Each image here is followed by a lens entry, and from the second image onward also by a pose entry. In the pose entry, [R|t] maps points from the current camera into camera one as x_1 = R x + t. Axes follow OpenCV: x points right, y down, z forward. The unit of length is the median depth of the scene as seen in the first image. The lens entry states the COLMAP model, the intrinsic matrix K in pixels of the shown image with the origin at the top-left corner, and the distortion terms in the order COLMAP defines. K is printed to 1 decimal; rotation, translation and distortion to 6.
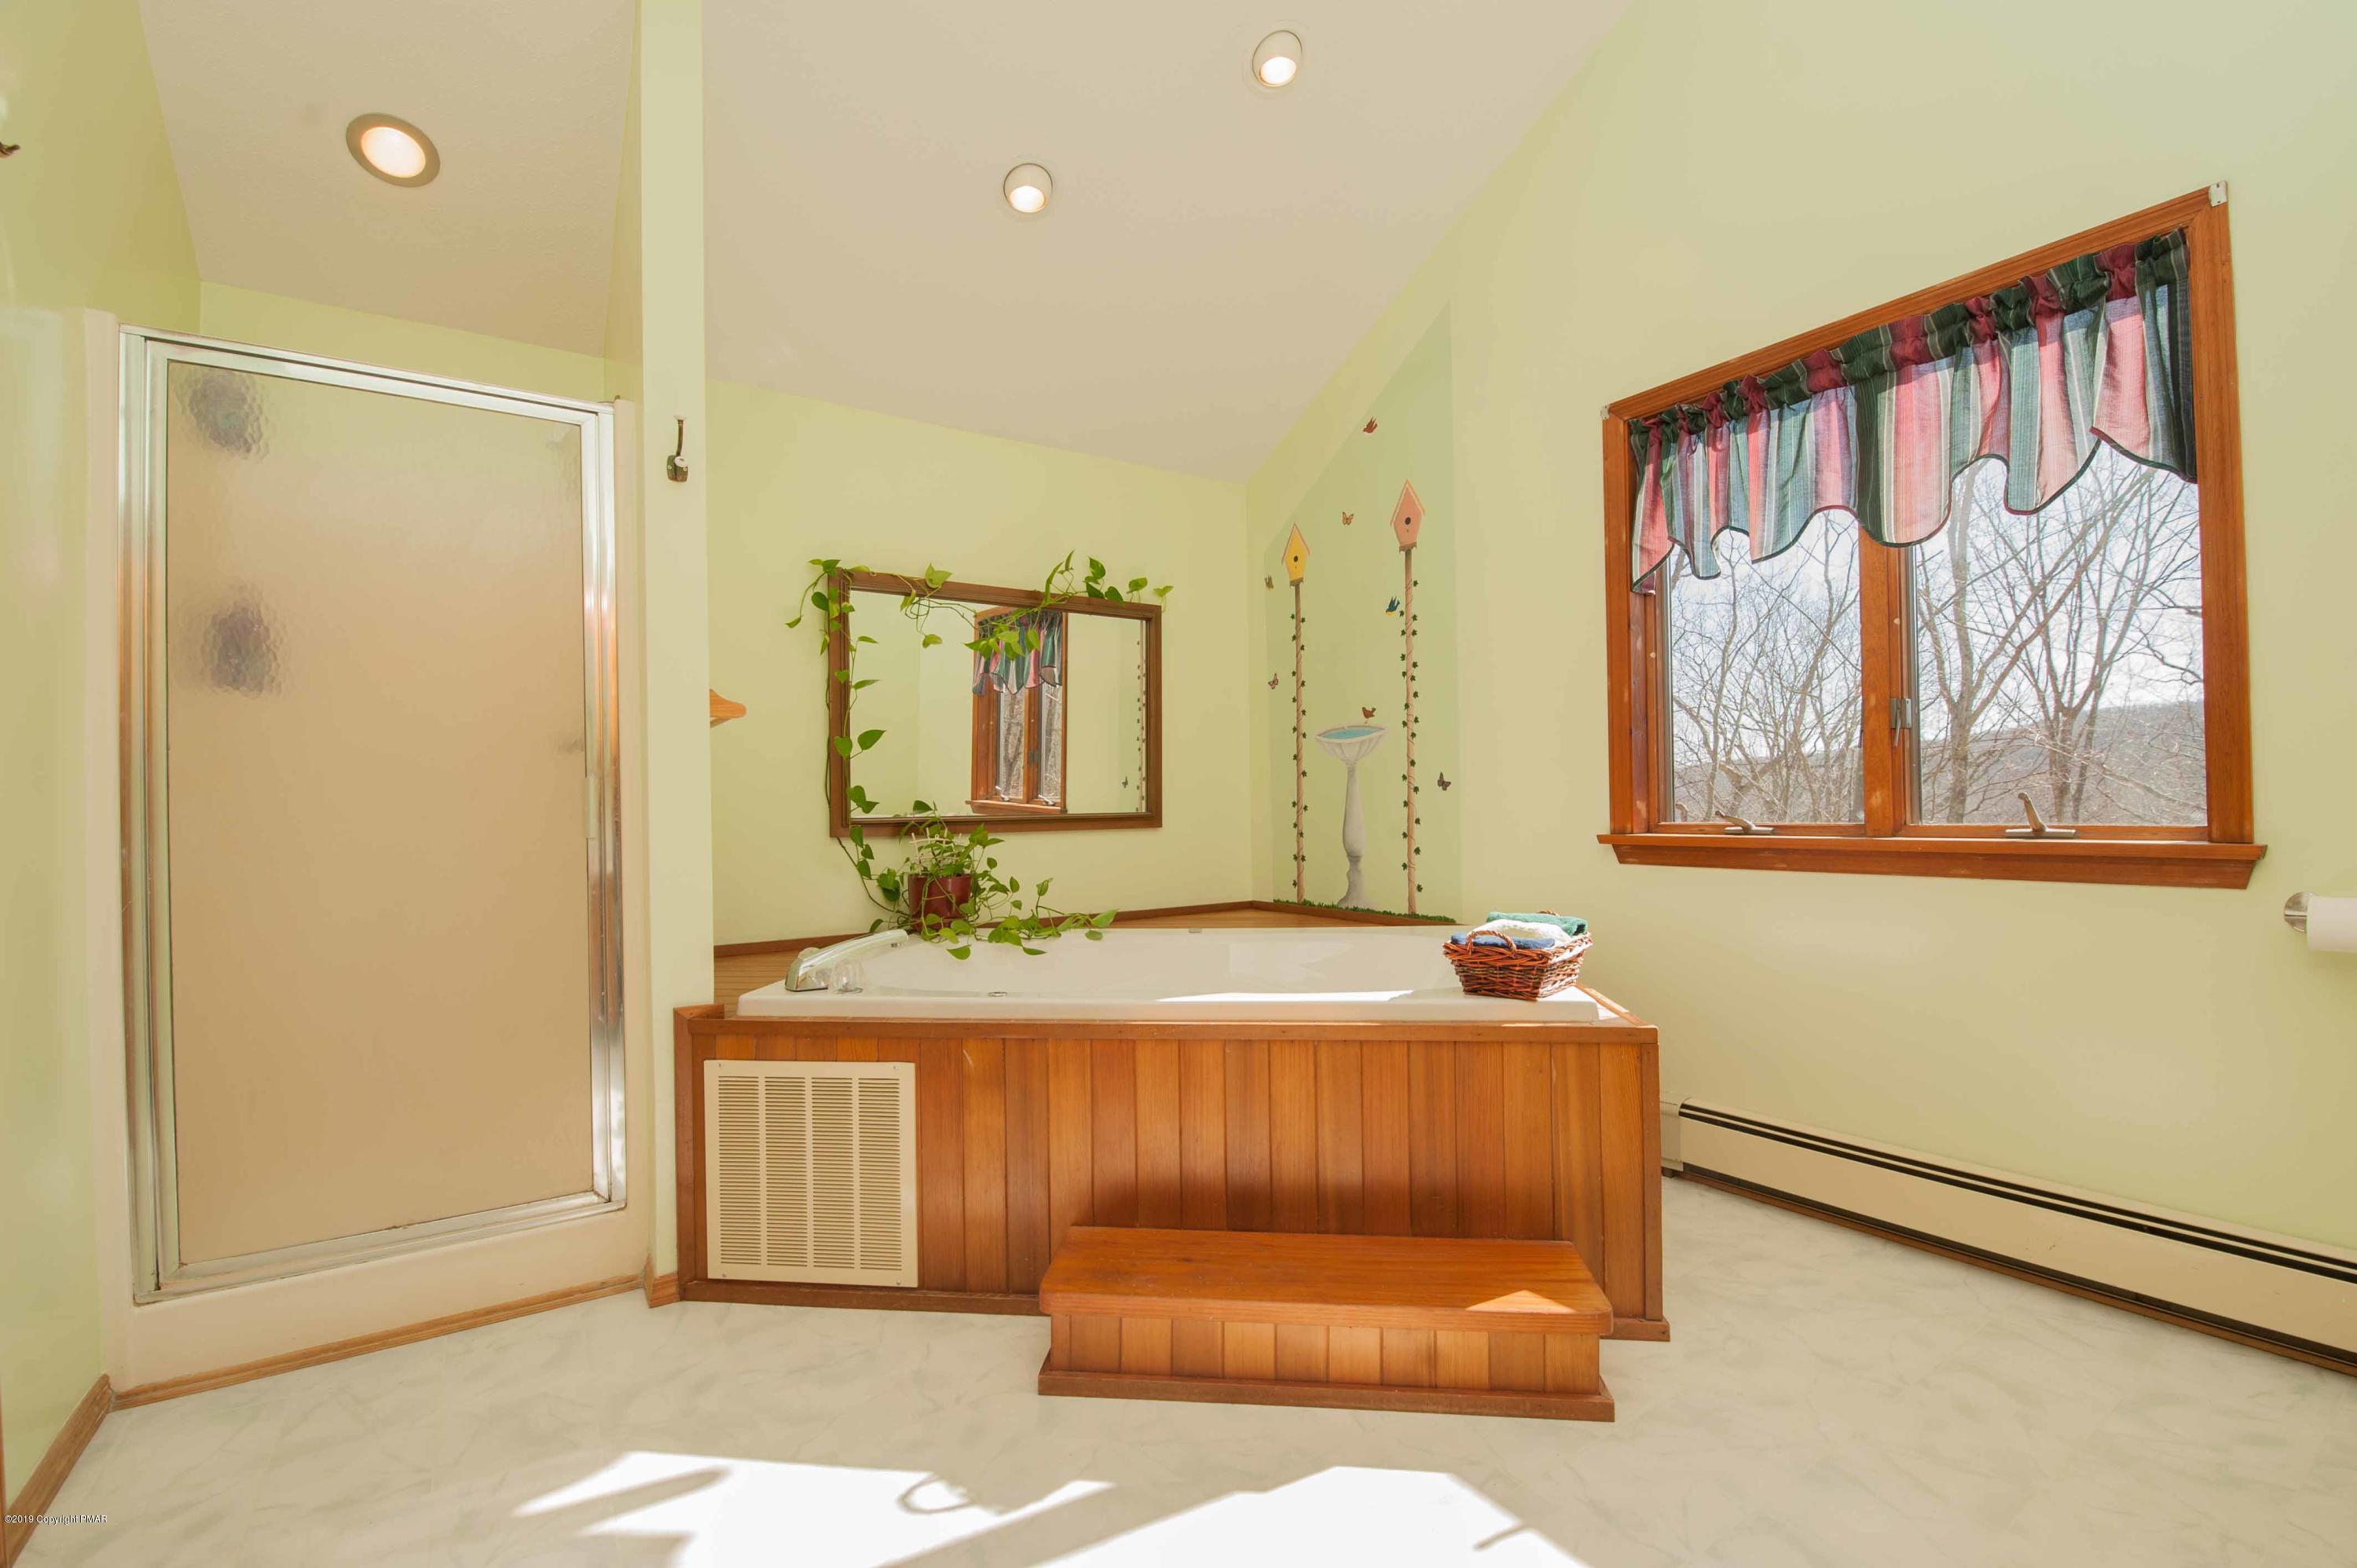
lens RADIAL K [[1017.4, 0, 1174.4], [0, 1017.4, 796.4], [0, 0, 1]] dist [-0.003551, -0.009679]
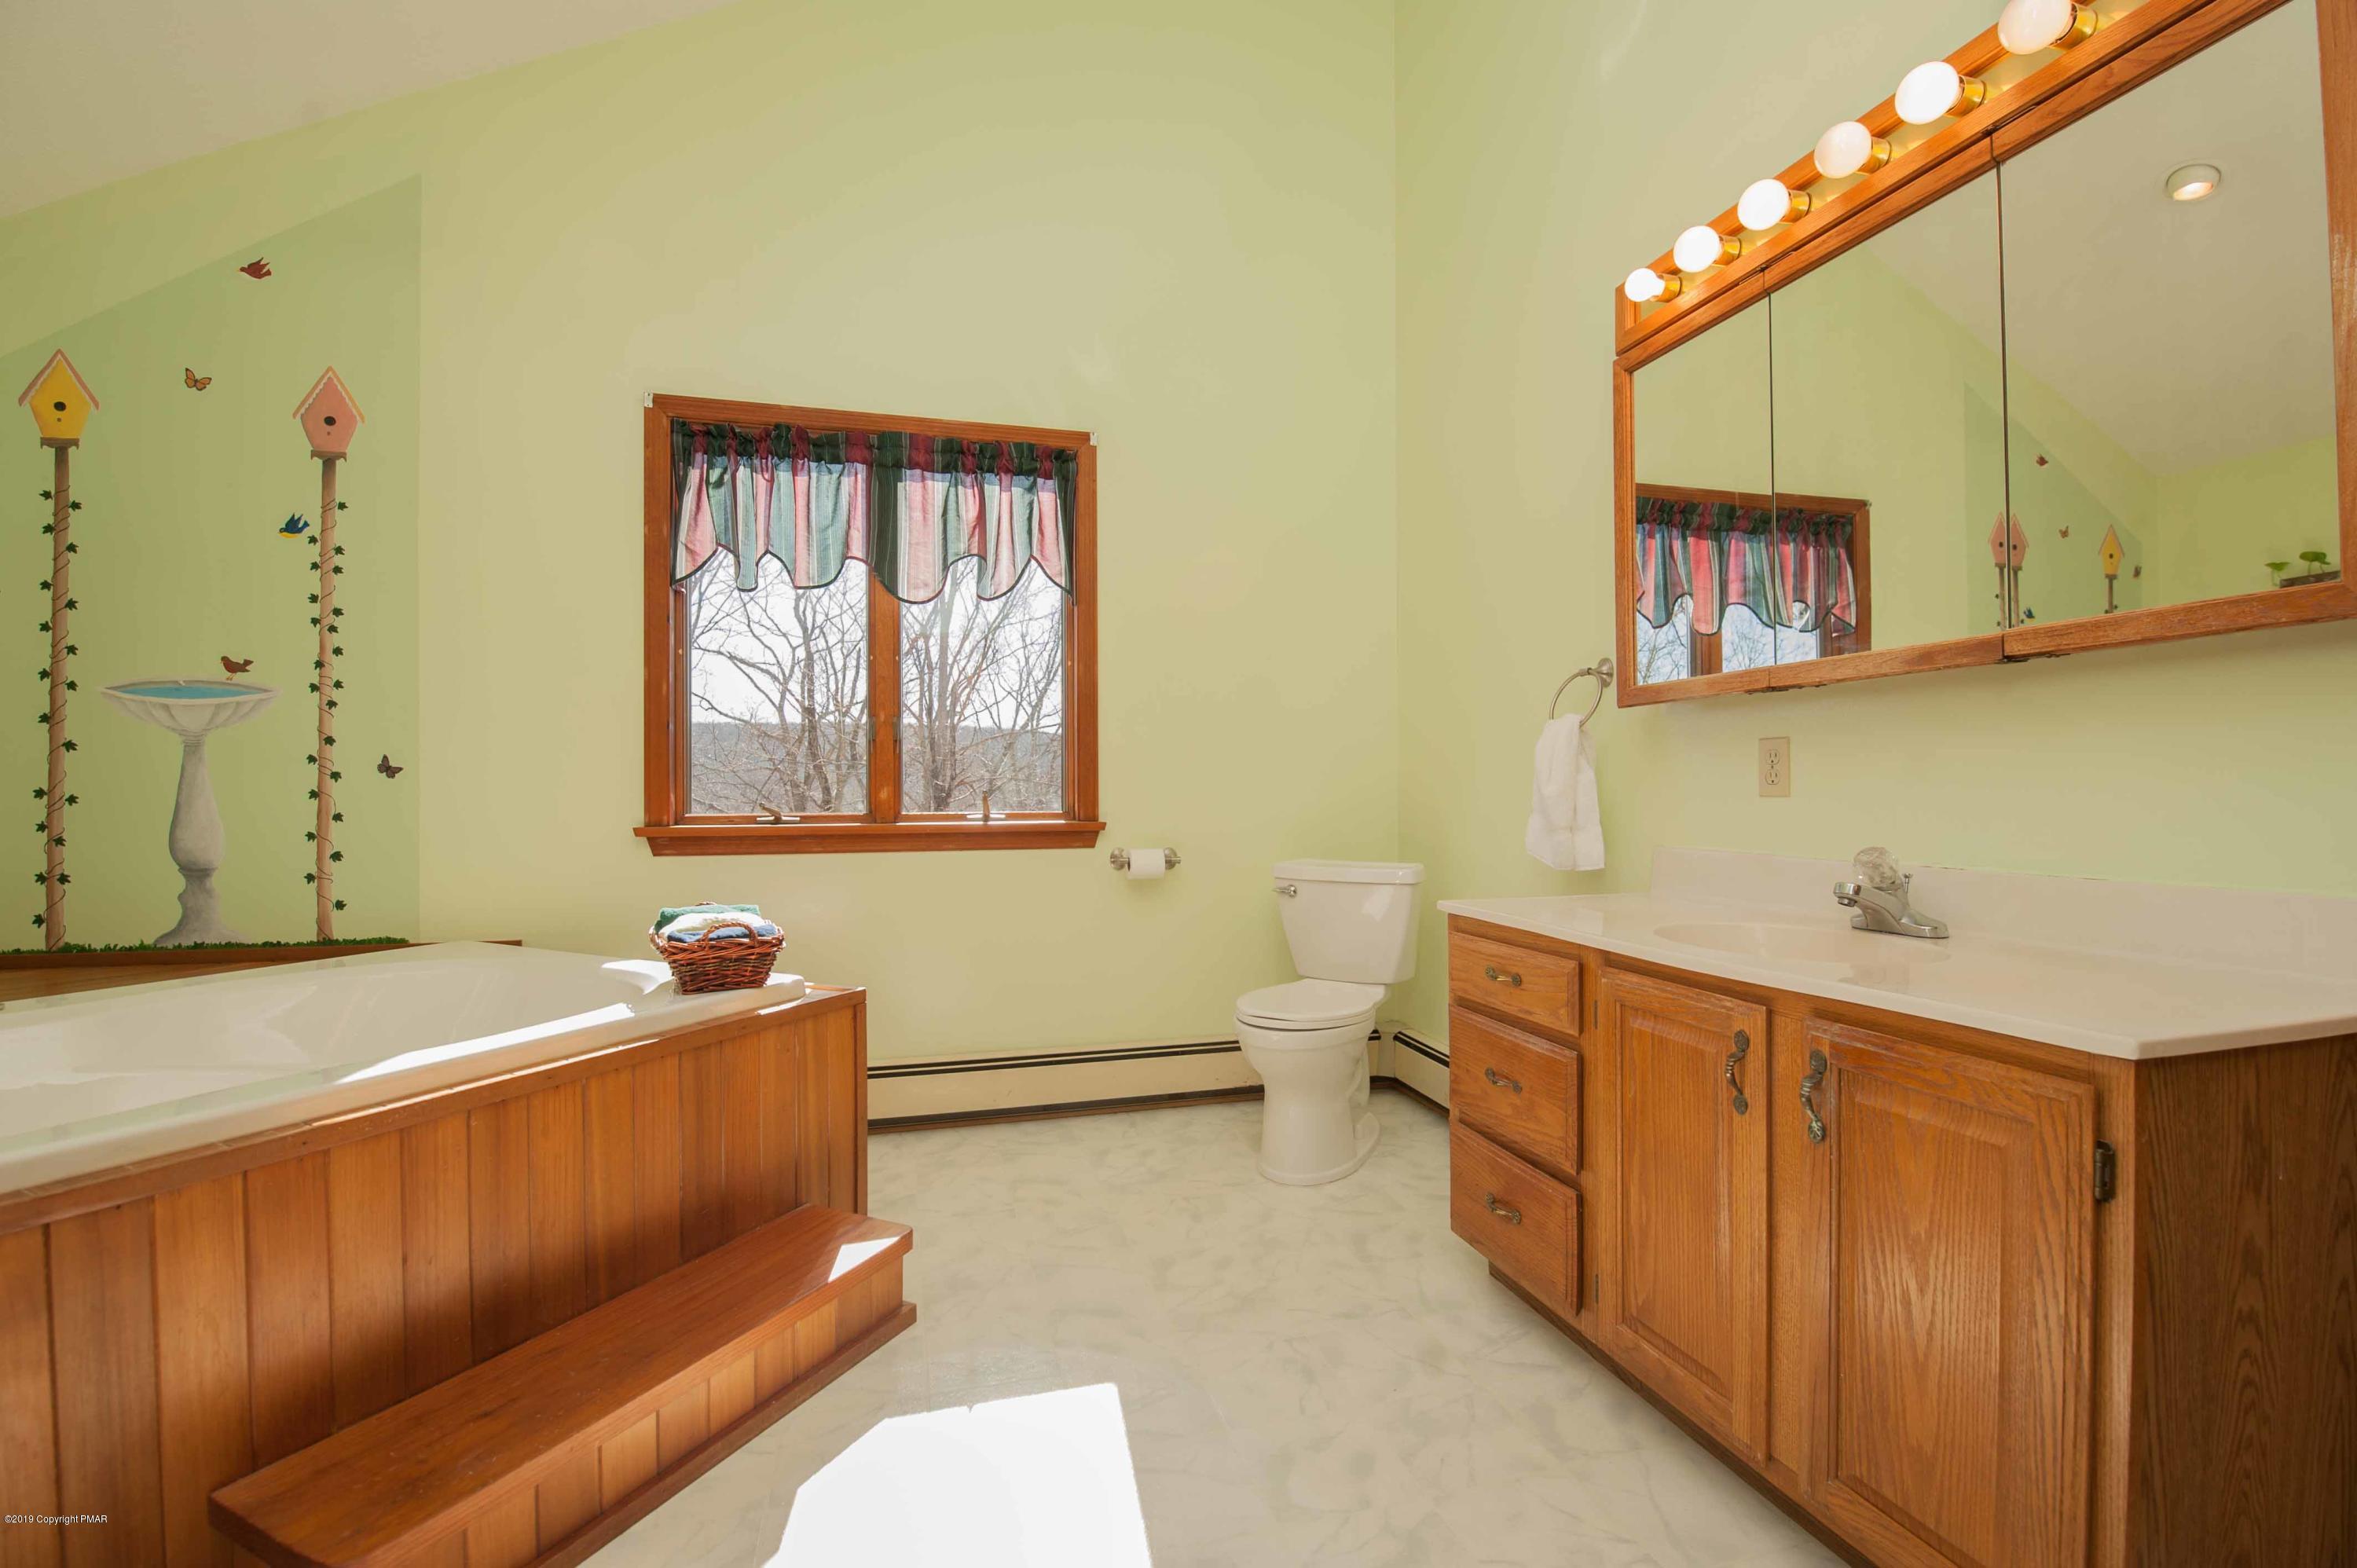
lens RADIAL K [[1023.5, 0, 1178.5], [0, 1023.5, 784.0], [0, 0, 1]] dist [-0.001436, -0.010233]
pose [[0.310166, 0.018170, 0.950509, -0.396032], [-0.010910, 0.999820, -0.015553, 0.006088], [-0.950620, -0.005546, 0.310309, 0.223617]]
